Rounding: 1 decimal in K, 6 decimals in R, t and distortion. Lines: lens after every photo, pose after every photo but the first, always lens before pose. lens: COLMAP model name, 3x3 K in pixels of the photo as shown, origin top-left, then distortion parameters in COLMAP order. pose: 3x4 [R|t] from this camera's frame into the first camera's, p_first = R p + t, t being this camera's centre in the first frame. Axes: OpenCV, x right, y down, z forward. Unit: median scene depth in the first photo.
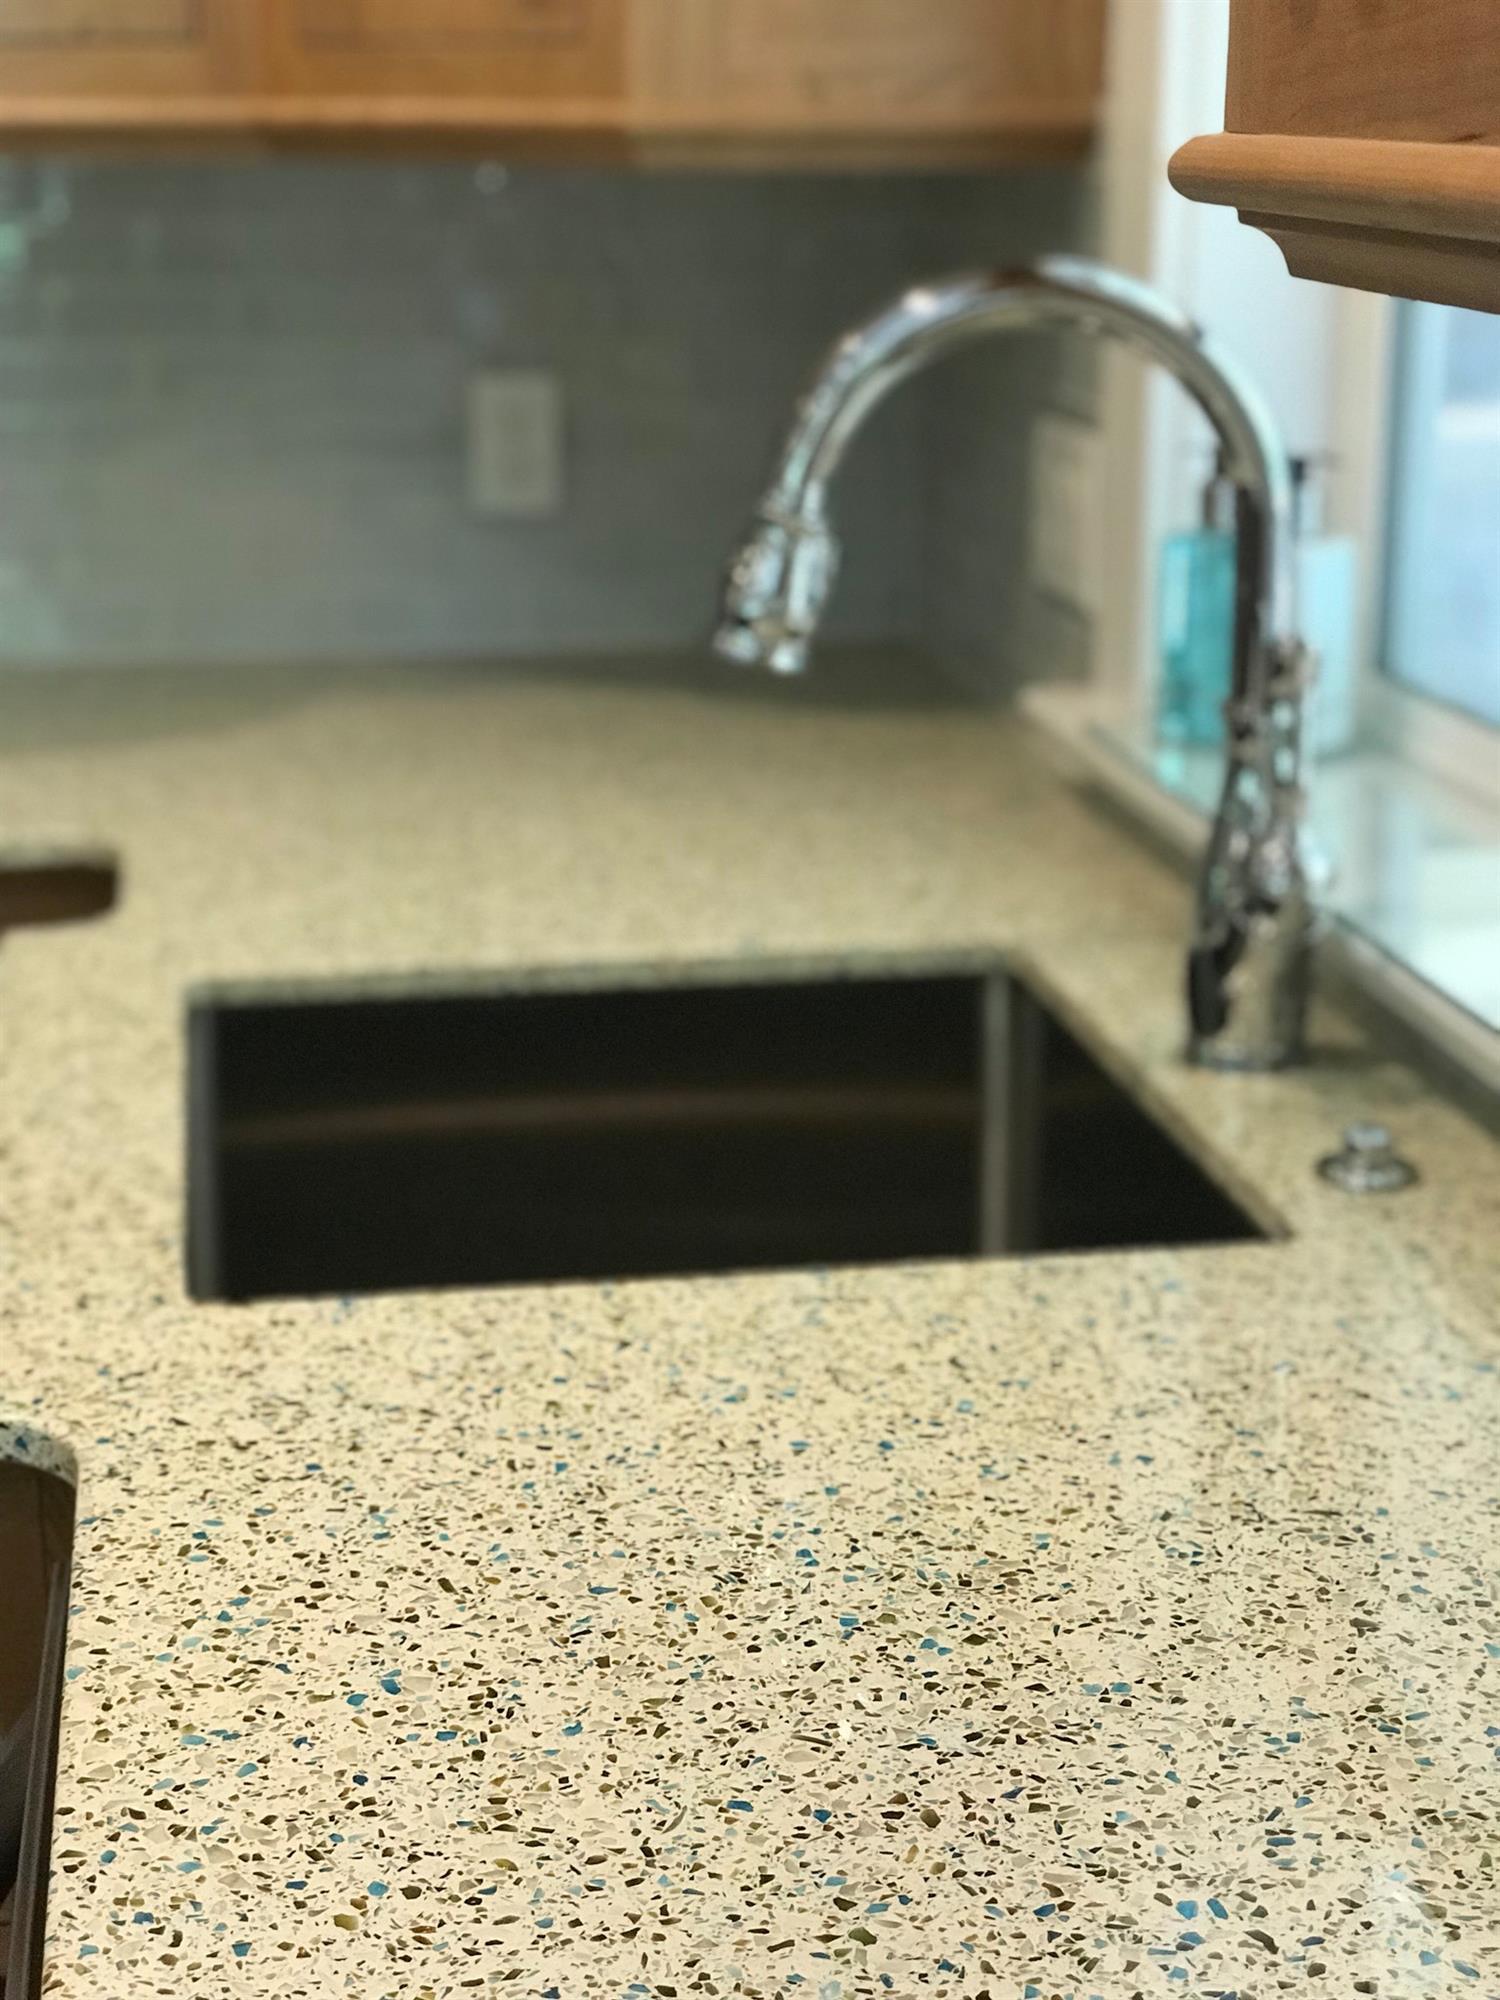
lens RADIAL K [[3300.5, 0, 754.0], [0, 3300.5, 1001.2], [0, 0, 1]] dist [0.085940, 0.000000]
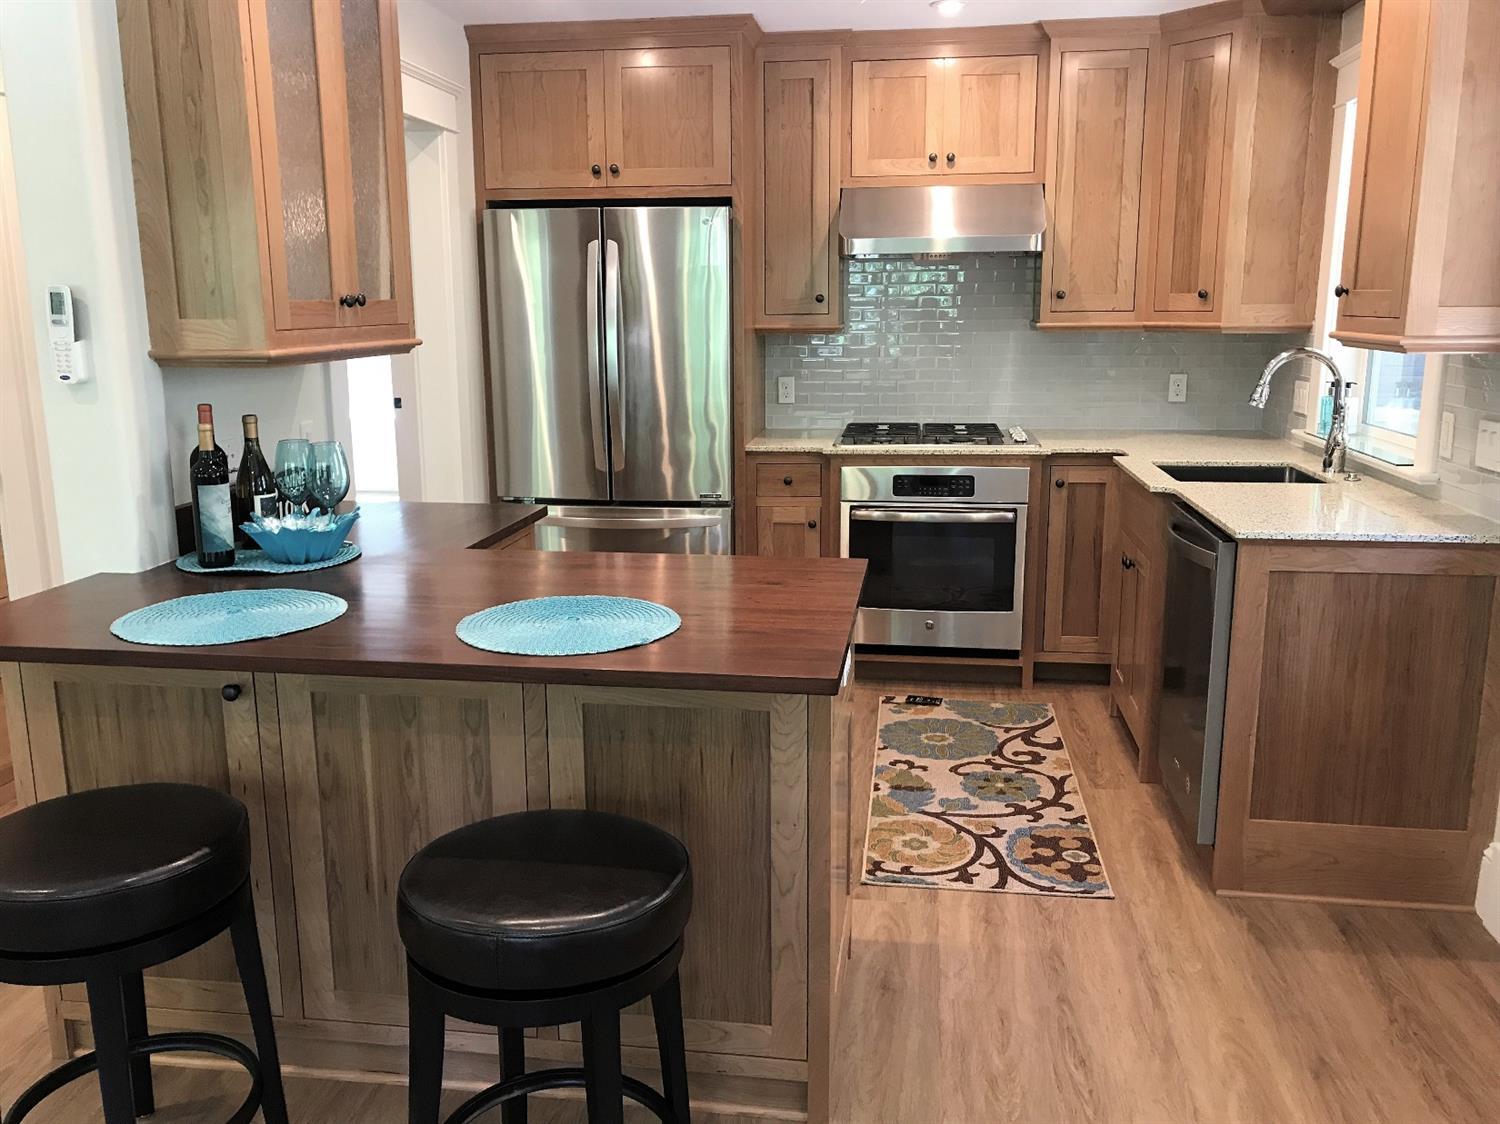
lens RADIAL K [[1259.2, 0, 734.3], [0, 1259.2, 562.0], [0, 0, 1]] dist [-0.013760, 0.001971]
pose [[0.953208, 0.054644, -0.297335, -0.213386], [-0.073409, 0.995929, -0.052305, 0.385404], [0.293266, 0.071685, 0.953340, -1.561363]]
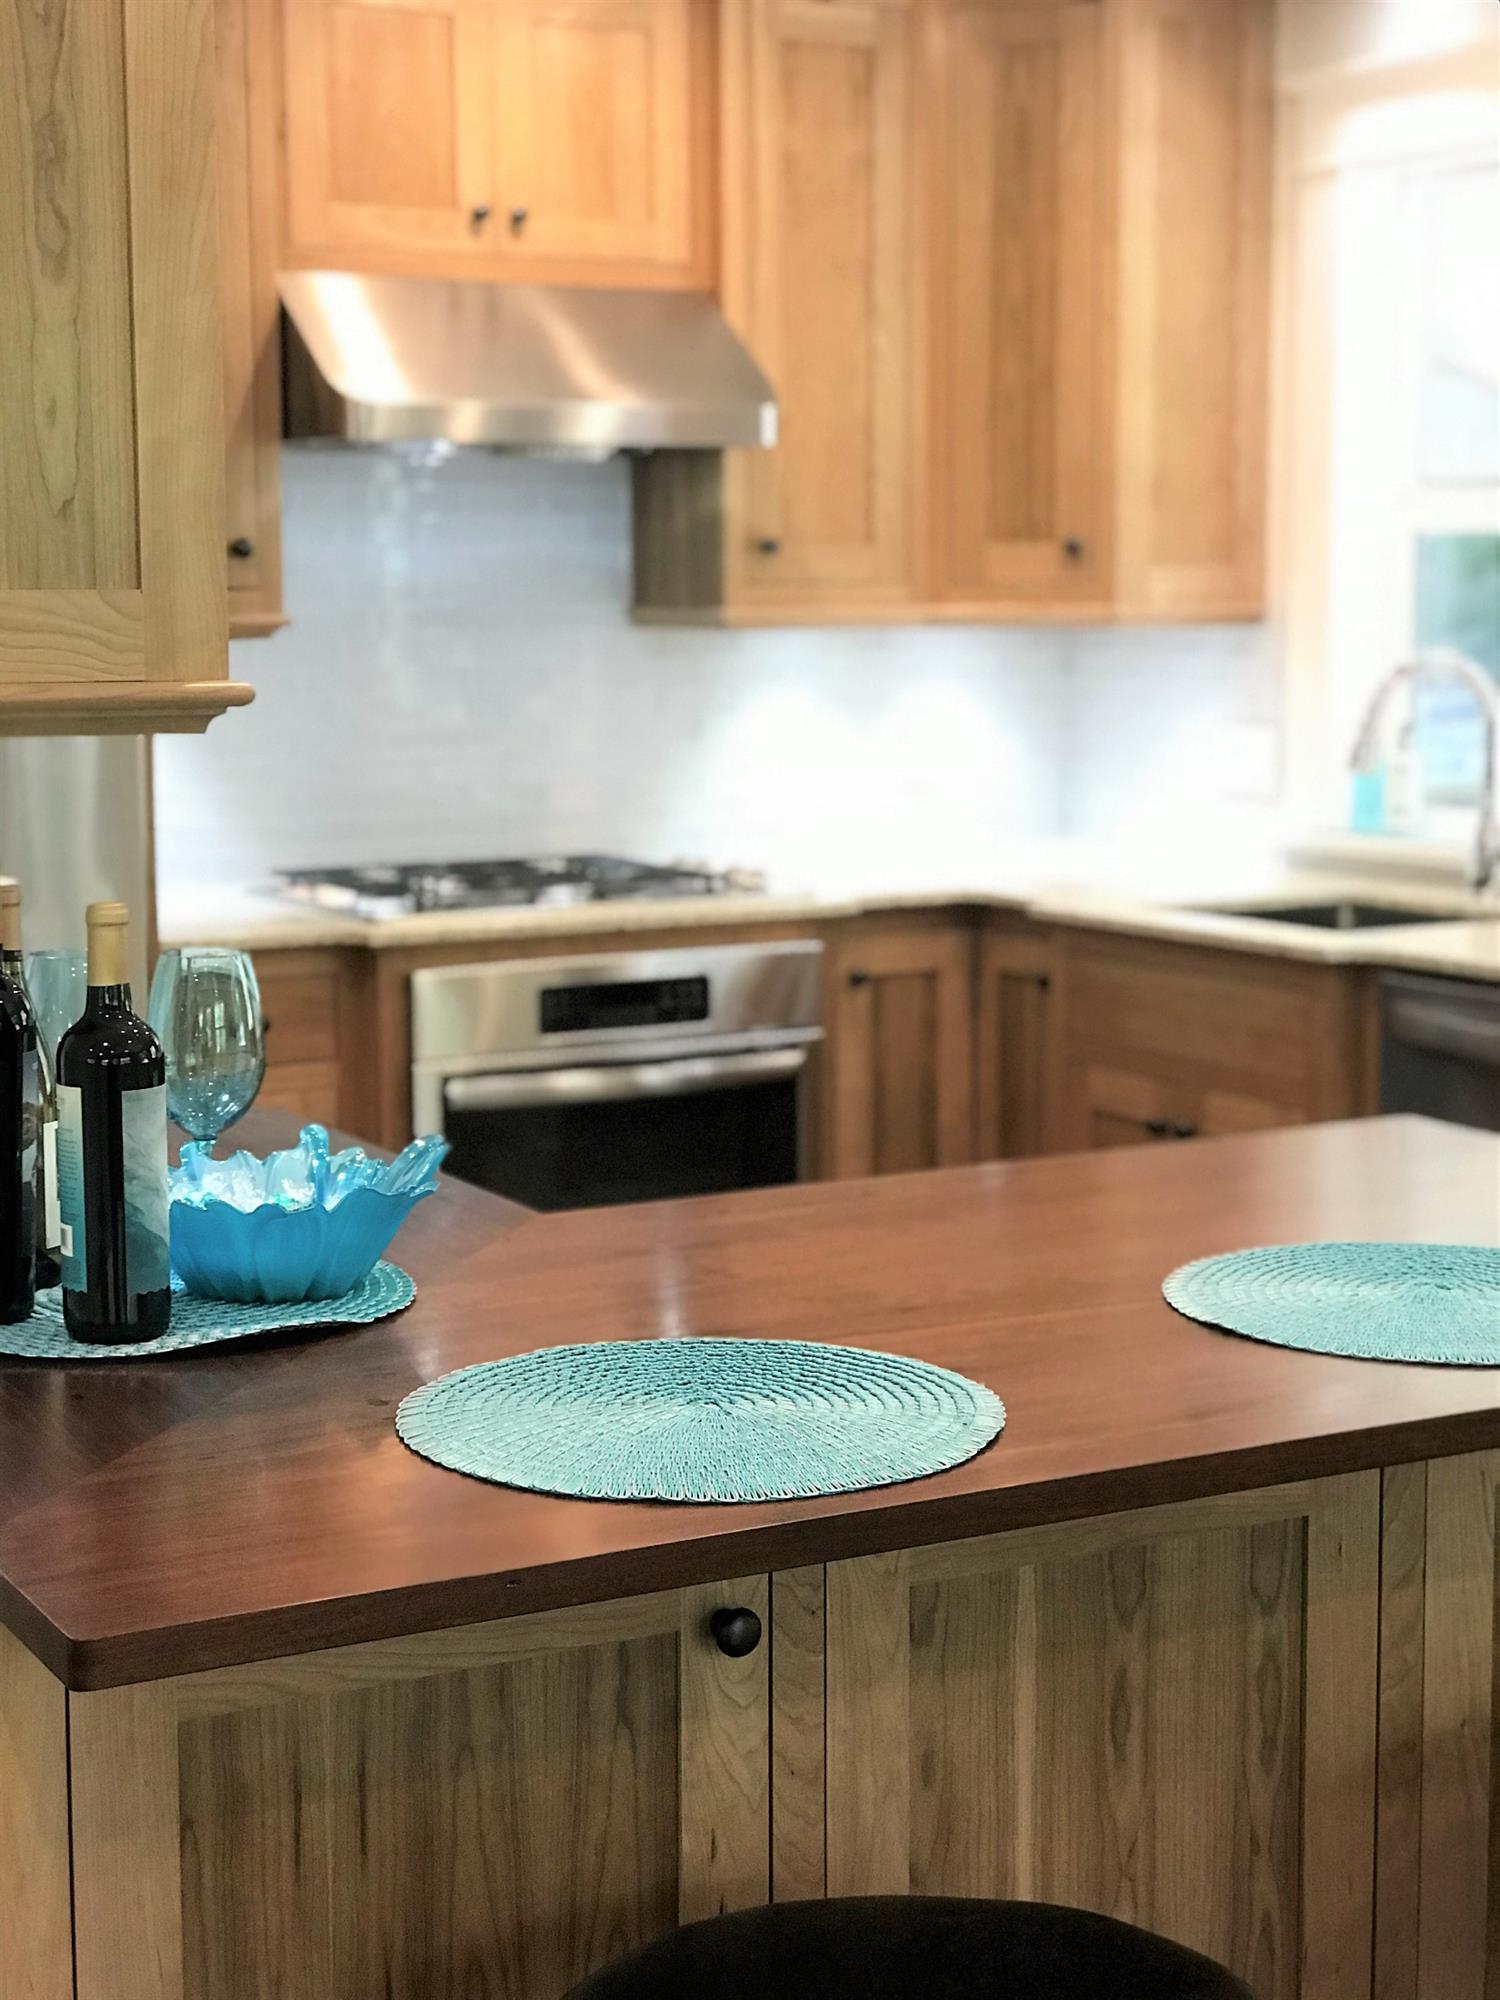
lens RADIAL K [[3300.5, 0, 752.9], [0, 3300.5, 996.5], [0, 0, 1]] dist [0.085940, 0.000000]
pose [[0.939744, -0.049999, 0.338202, -1.523203], [0.096586, 0.987776, -0.122347, 0.410828], [-0.327951, 0.147641, 0.933087, -1.629272]]
